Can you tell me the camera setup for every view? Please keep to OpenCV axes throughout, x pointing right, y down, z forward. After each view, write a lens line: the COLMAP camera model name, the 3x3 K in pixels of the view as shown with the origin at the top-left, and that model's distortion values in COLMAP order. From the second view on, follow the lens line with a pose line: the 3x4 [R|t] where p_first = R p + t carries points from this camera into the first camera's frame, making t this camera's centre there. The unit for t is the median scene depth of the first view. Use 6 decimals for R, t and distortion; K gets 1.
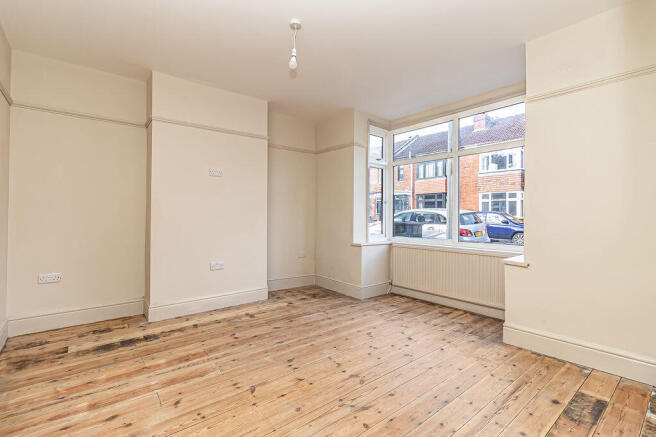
lens RADIAL K [[299.1, 0, 329.7], [0, 299.1, 217.4], [0, 0, 1]] dist [0.002683, 0.000836]
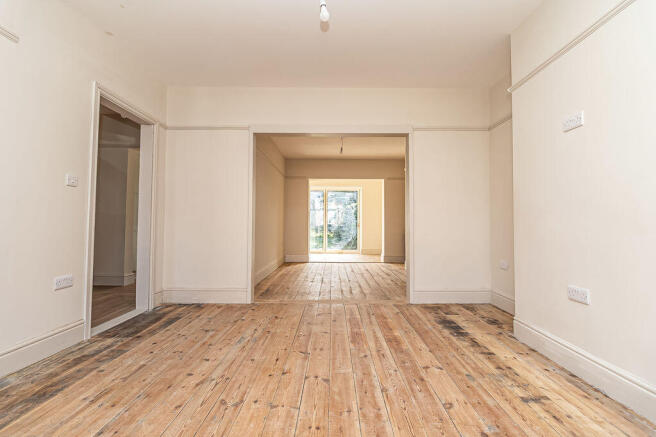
lens RADIAL K [[299.1, 0, 328.9], [0, 299.1, 217.2], [0, 0, 1]] dist [0.002683, 0.000836]
pose [[-0.639660, -0.024470, -0.768269, 0.476291], [-0.015136, 0.999700, -0.019239, 0.062772], [0.768509, -0.000678, -0.639839, 1.494339]]
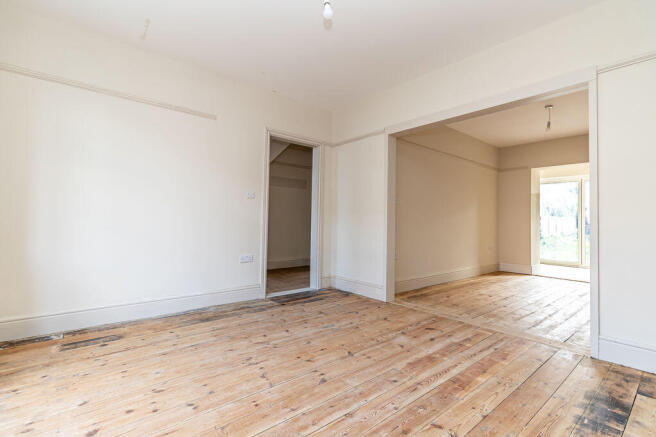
lens RADIAL K [[299.1, 0, 330.8], [0, 299.1, 218.4], [0, 0, 1]] dist [0.002683, 0.000836]
pose [[-0.999653, -0.021789, -0.014793, -0.128575], [-0.021768, 0.999762, -0.001611, 0.052397], [0.014824, -0.001289, -0.999889, 1.768230]]
